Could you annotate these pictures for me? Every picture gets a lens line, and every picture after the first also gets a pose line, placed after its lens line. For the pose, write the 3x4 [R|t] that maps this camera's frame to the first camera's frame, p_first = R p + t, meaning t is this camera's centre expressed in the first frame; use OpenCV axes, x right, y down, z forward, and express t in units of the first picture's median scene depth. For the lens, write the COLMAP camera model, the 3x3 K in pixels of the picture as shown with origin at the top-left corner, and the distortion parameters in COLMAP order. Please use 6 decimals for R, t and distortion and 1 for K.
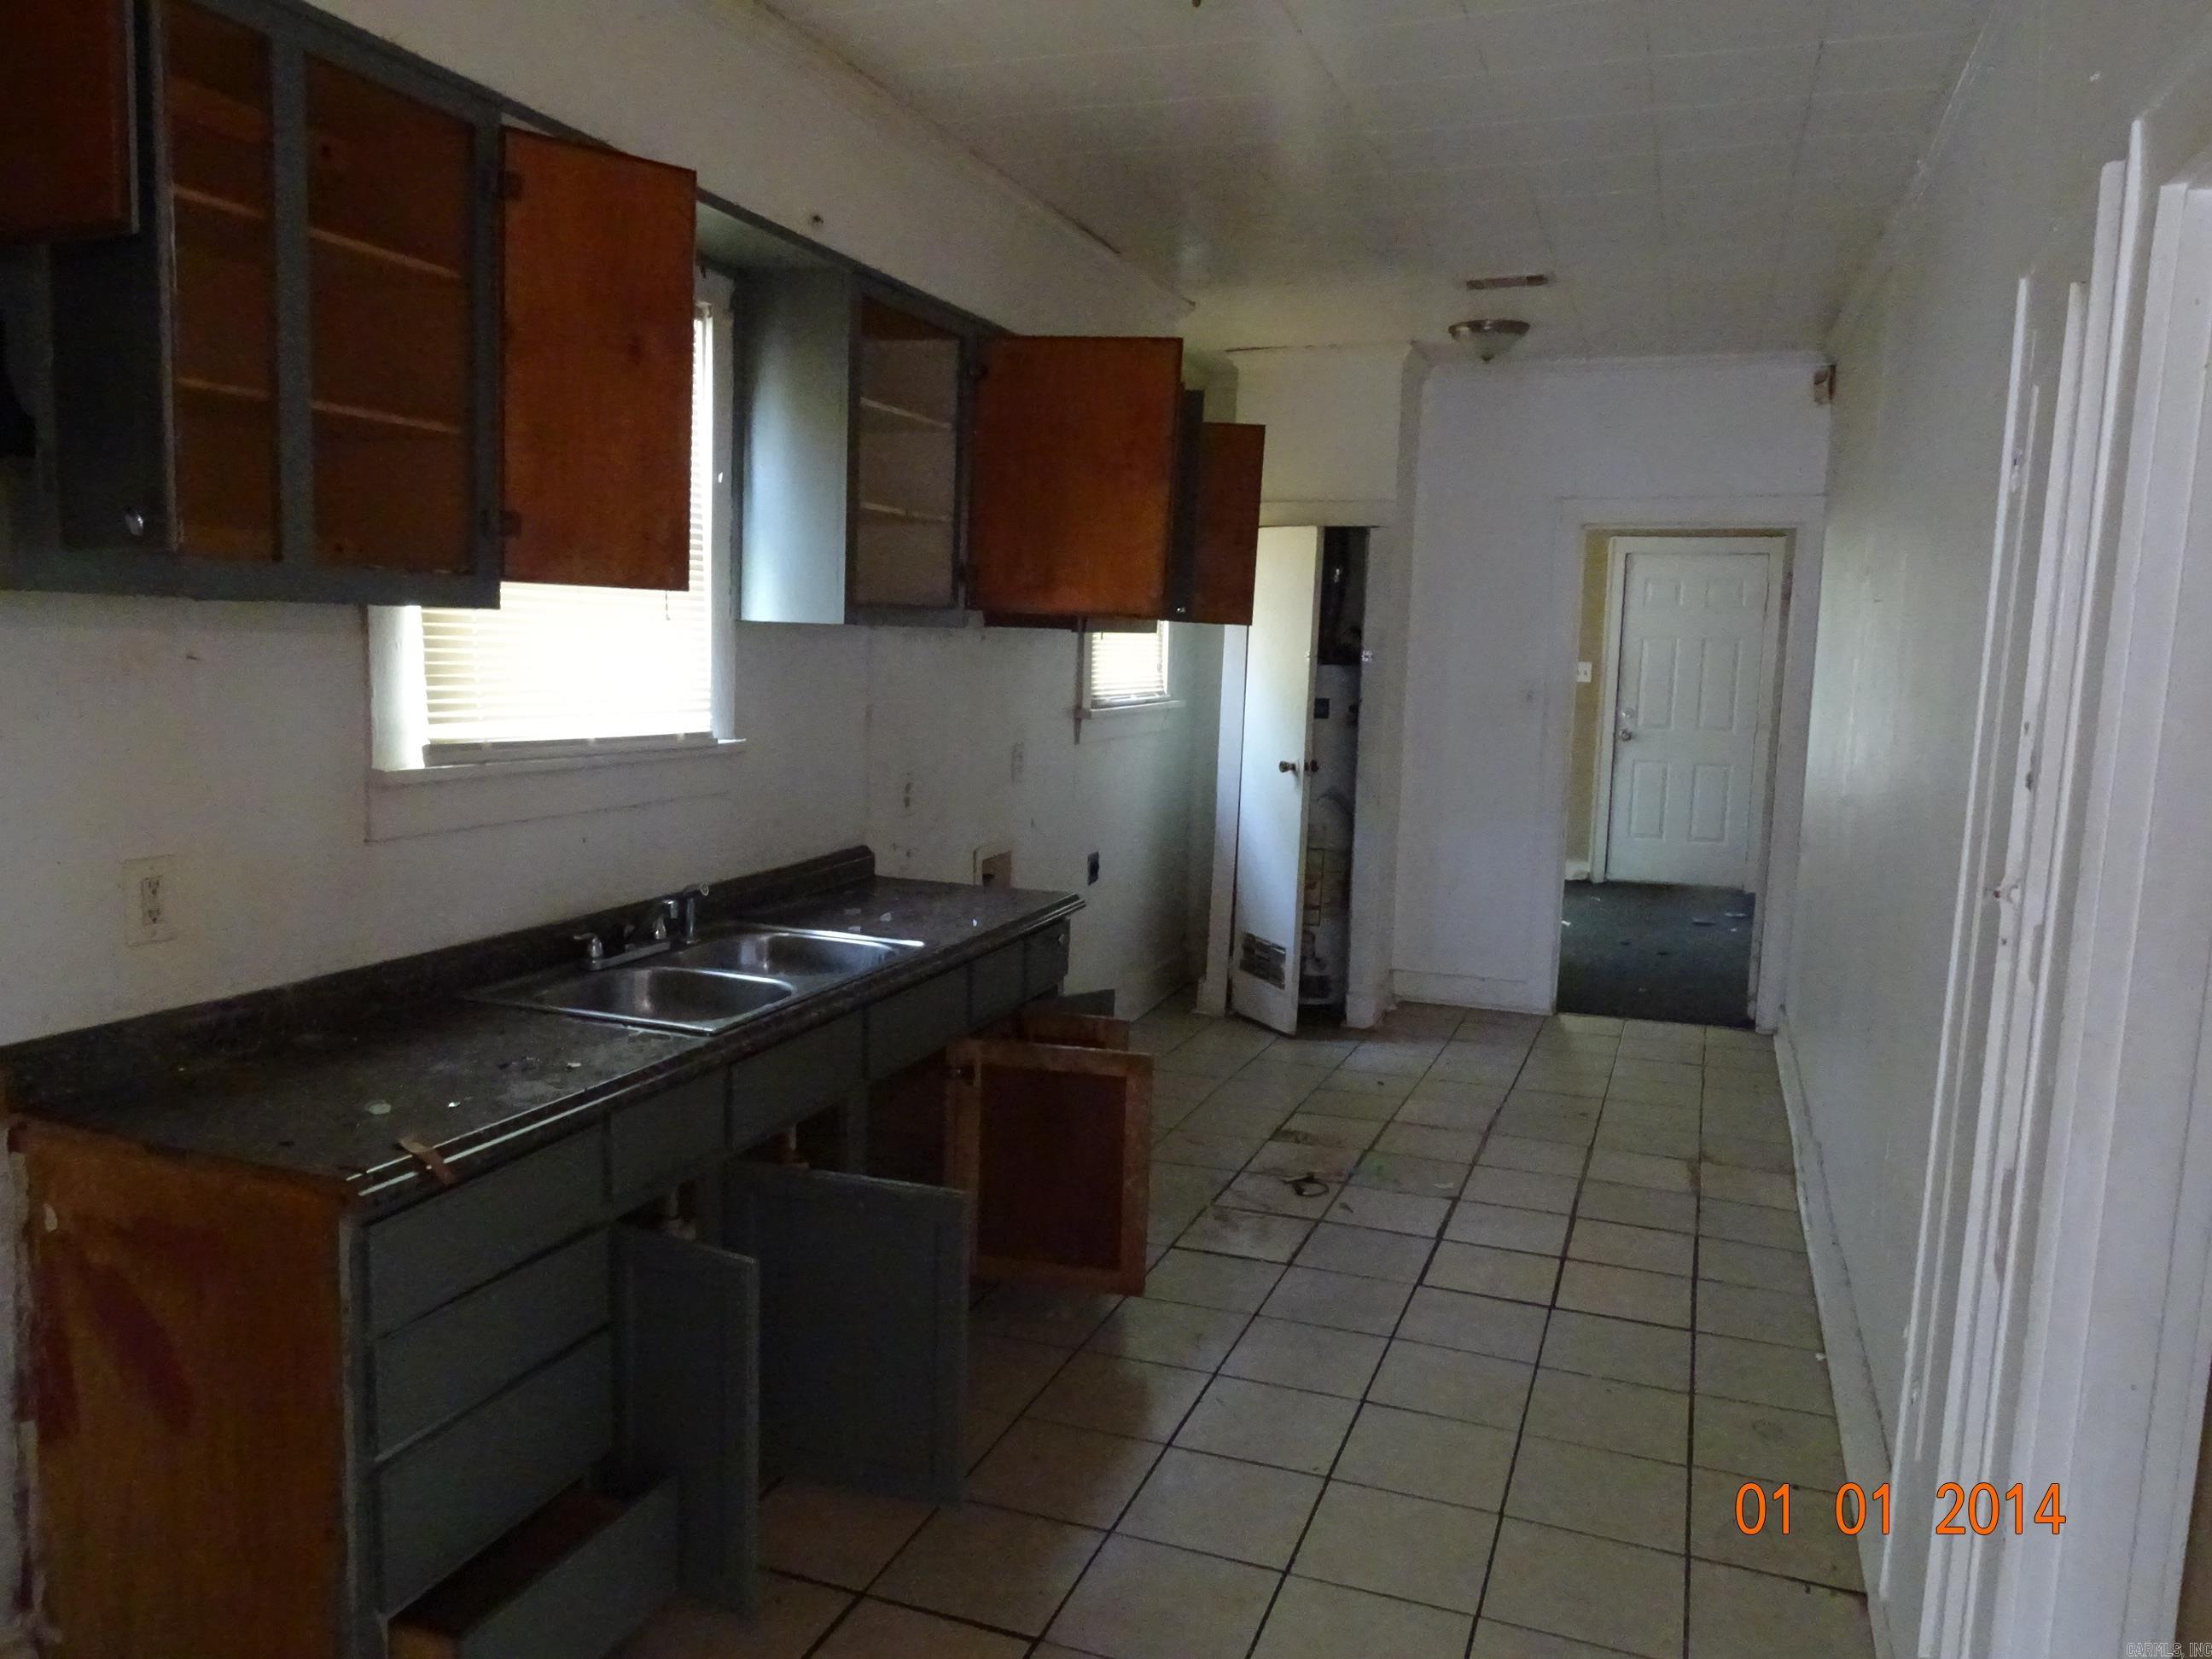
lens RADIAL K [[1579.8, 0, 1104.4], [0, 1579.8, 826.8], [0, 0, 1]] dist [0.003116, 0.003249]
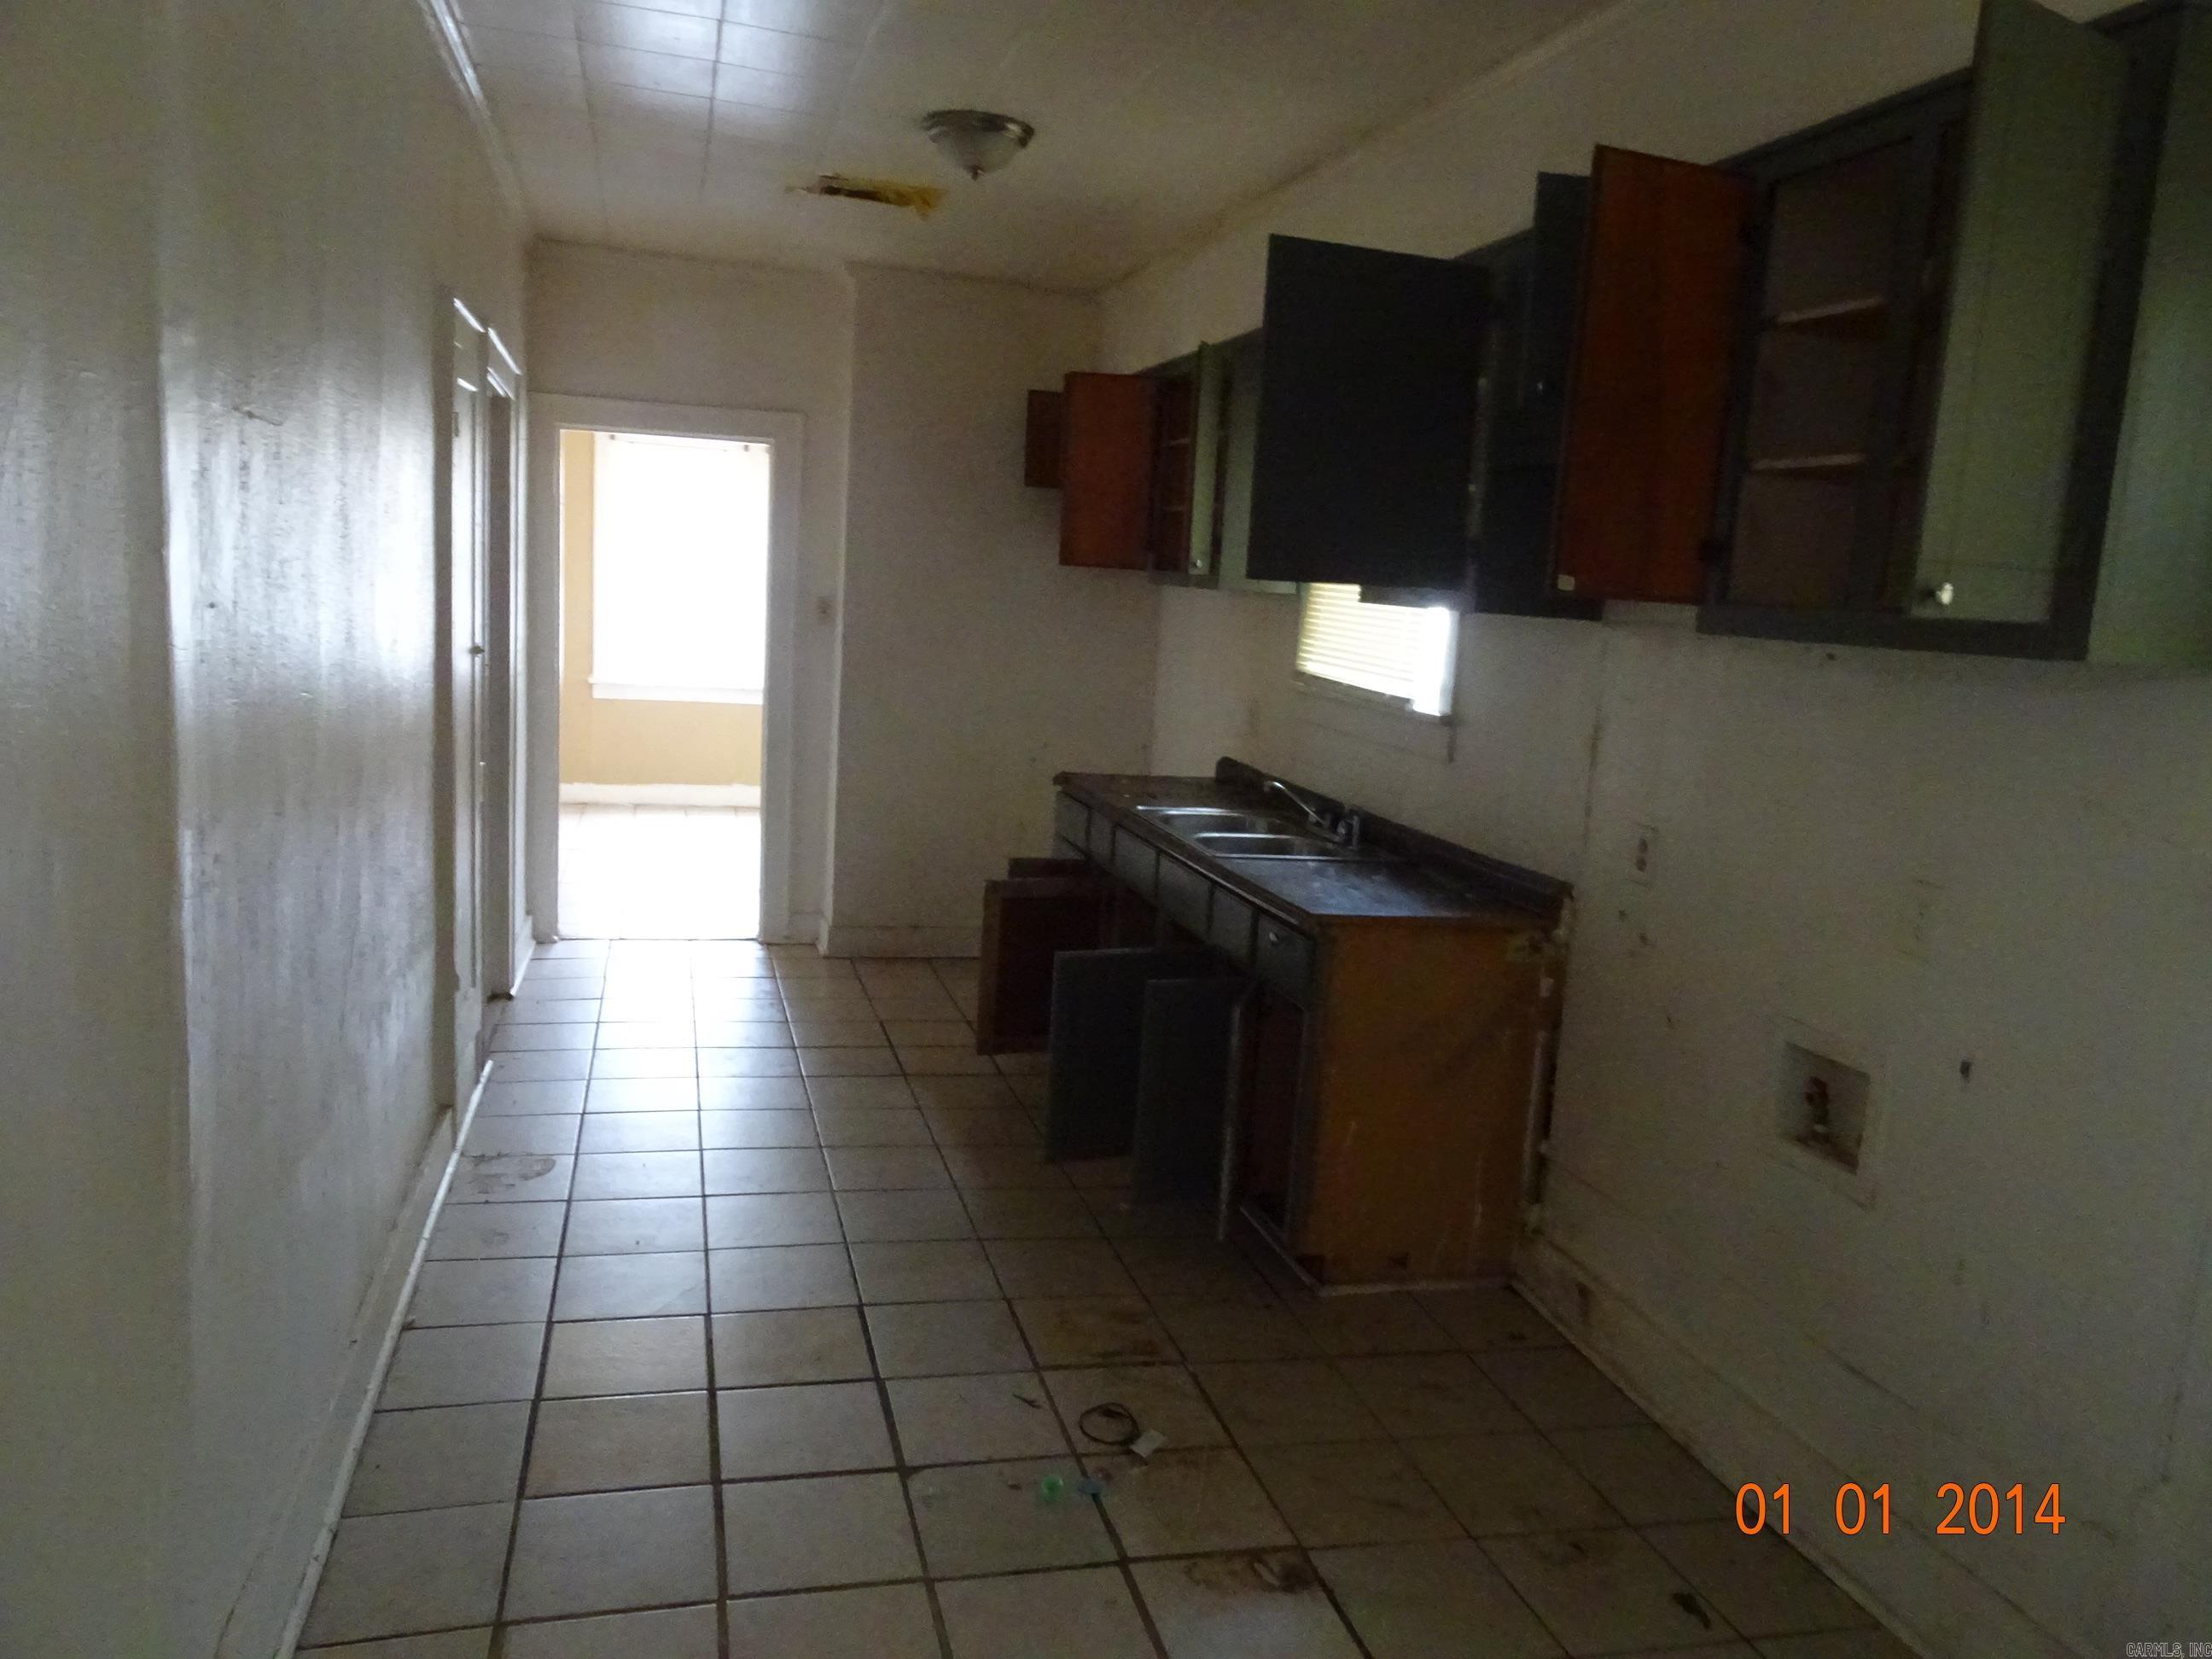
lens RADIAL K [[1579.8, 0, 1103.3], [0, 1579.8, 829.8], [0, 0, 1]] dist [0.003116, 0.003249]
pose [[-0.805317, 0.009900, -0.592761, 0.541523], [-0.162718, 0.957770, 0.237063, -0.173898], [0.570076, 0.287364, -0.769698, 1.492311]]
